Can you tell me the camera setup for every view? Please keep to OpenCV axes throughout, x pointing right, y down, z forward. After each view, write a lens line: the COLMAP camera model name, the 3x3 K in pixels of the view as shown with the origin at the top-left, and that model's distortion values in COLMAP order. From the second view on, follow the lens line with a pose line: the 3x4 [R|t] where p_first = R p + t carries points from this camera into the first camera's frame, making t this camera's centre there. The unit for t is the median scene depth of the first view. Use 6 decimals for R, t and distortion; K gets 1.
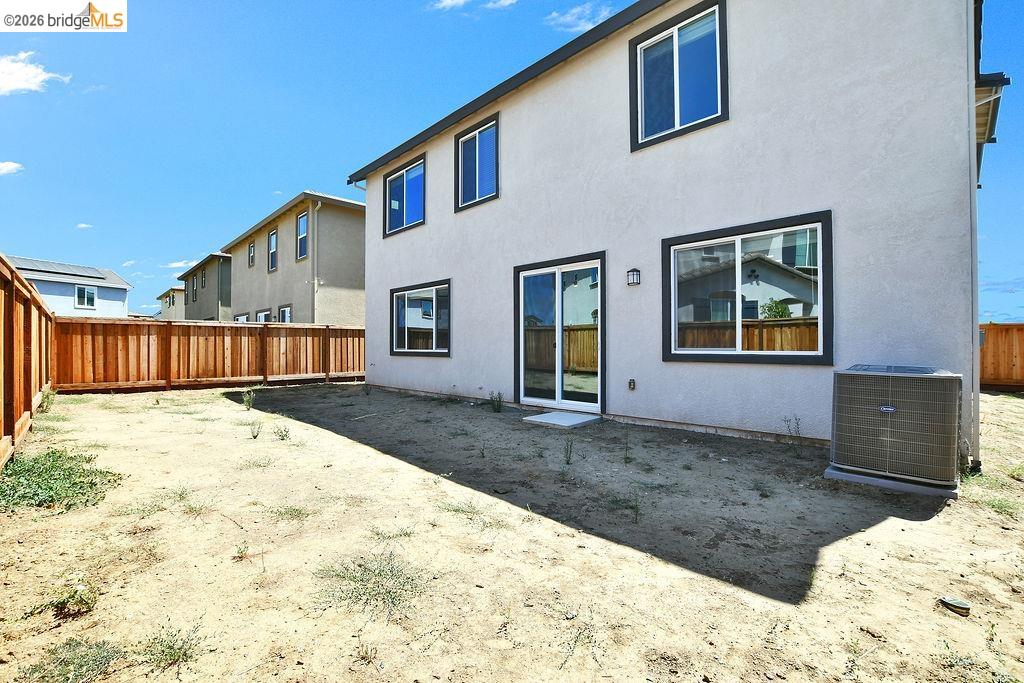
lens RADIAL K [[447.0, 0, 510.1], [0, 447.0, 343.5], [0, 0, 1]] dist [-0.029813, 0.000243]
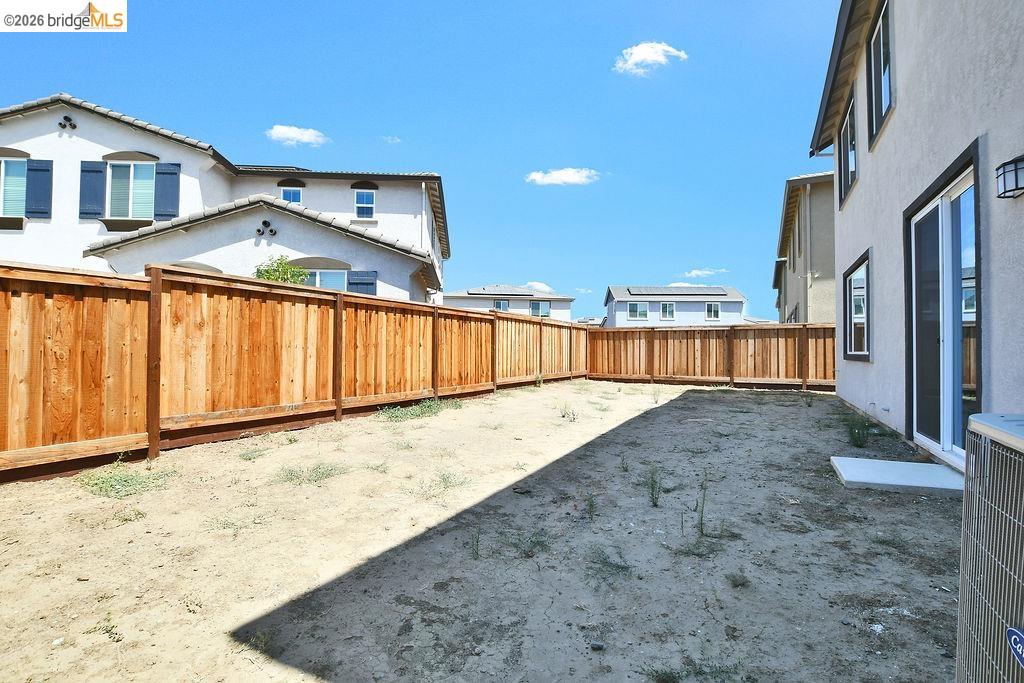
lens RADIAL K [[450.9, 0, 512.4], [0, 450.9, 337.8], [0, 0, 1]] dist [-0.026782, 0.000622]
pose [[0.285863, -0.023452, -0.957983, 0.307872], [-0.001028, 0.999692, -0.024779, 0.009068], [0.958270, 0.008068, 0.285751, 0.238568]]
